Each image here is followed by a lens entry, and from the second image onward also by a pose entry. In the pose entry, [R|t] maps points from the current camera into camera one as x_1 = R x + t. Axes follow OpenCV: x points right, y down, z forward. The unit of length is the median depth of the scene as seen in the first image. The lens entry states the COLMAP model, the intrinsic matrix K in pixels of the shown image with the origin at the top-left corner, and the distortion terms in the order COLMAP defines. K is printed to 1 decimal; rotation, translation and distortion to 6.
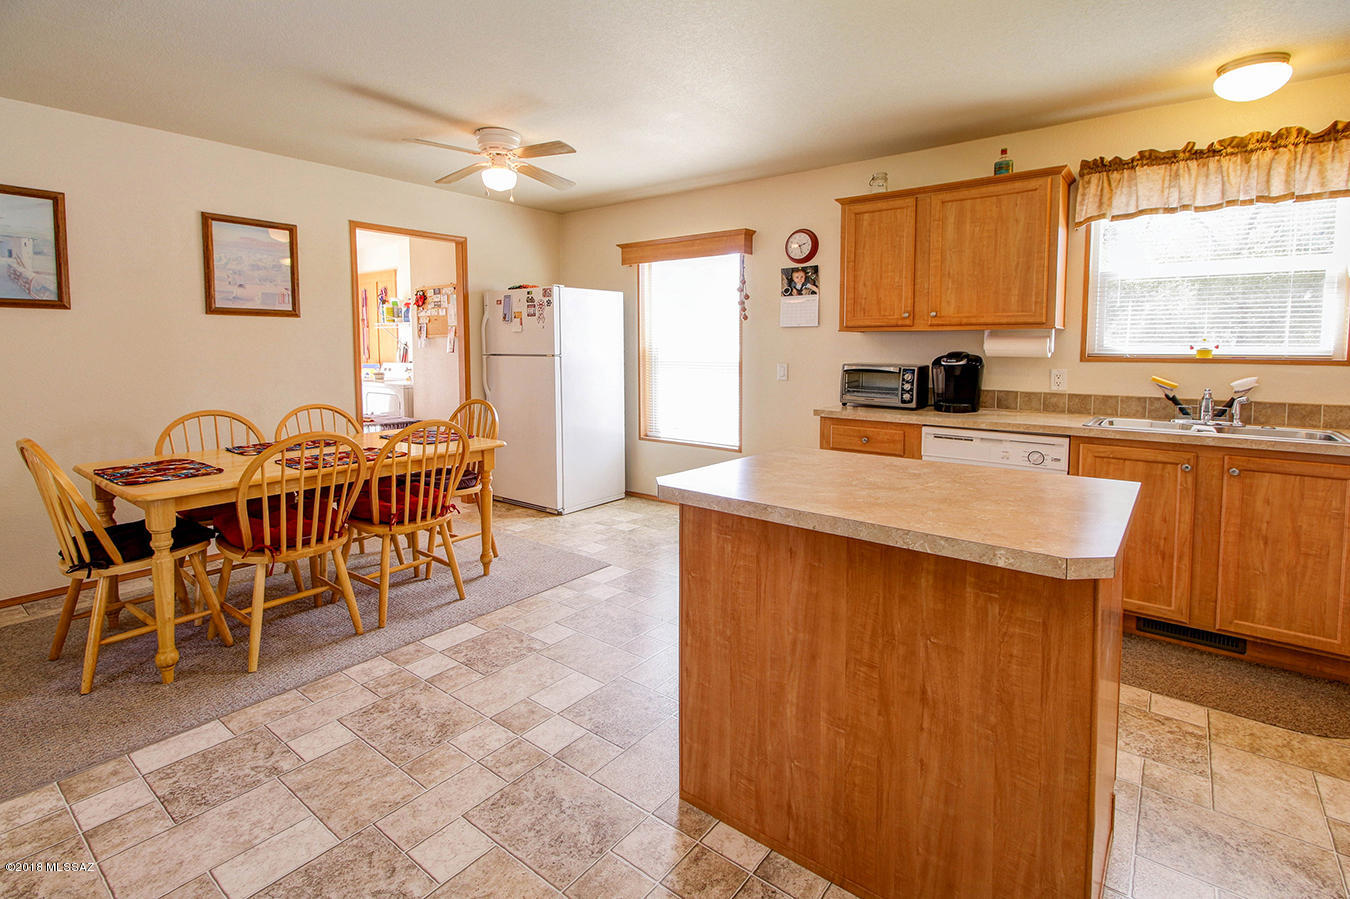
lens RADIAL K [[661.5, 0, 695.6], [0, 661.5, 394.6], [0, 0, 1]] dist [0.012303, -0.005029]
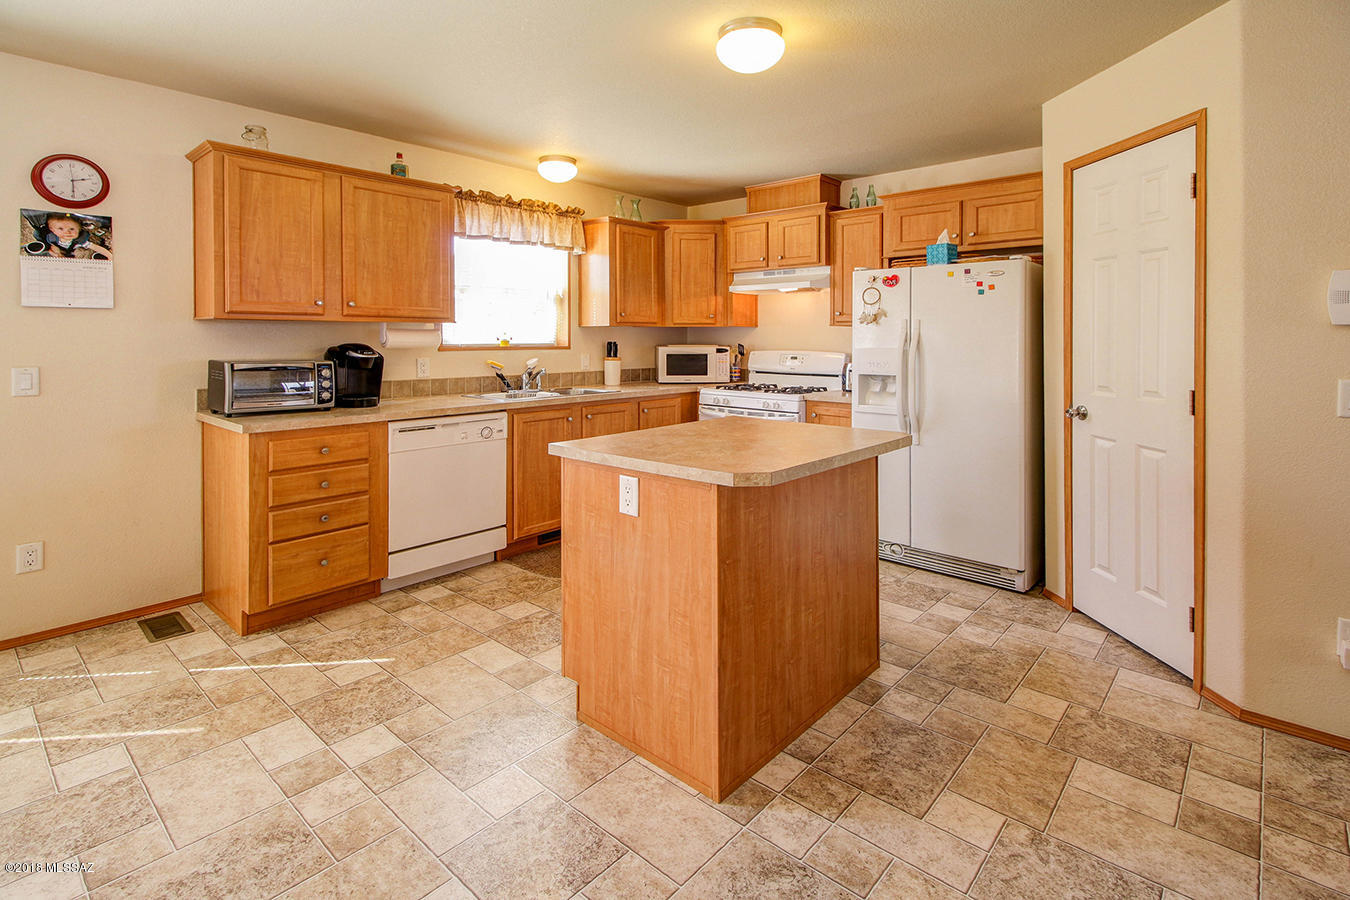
lens RADIAL K [[661.5, 0, 673.8], [0, 661.5, 343.9], [0, 0, 1]] dist [0.012303, -0.005029]
pose [[0.063756, -0.008941, 0.997925, -0.563624], [0.075144, 0.997164, 0.004133, -0.036453], [-0.995132, 0.074724, 0.064247, 0.511006]]
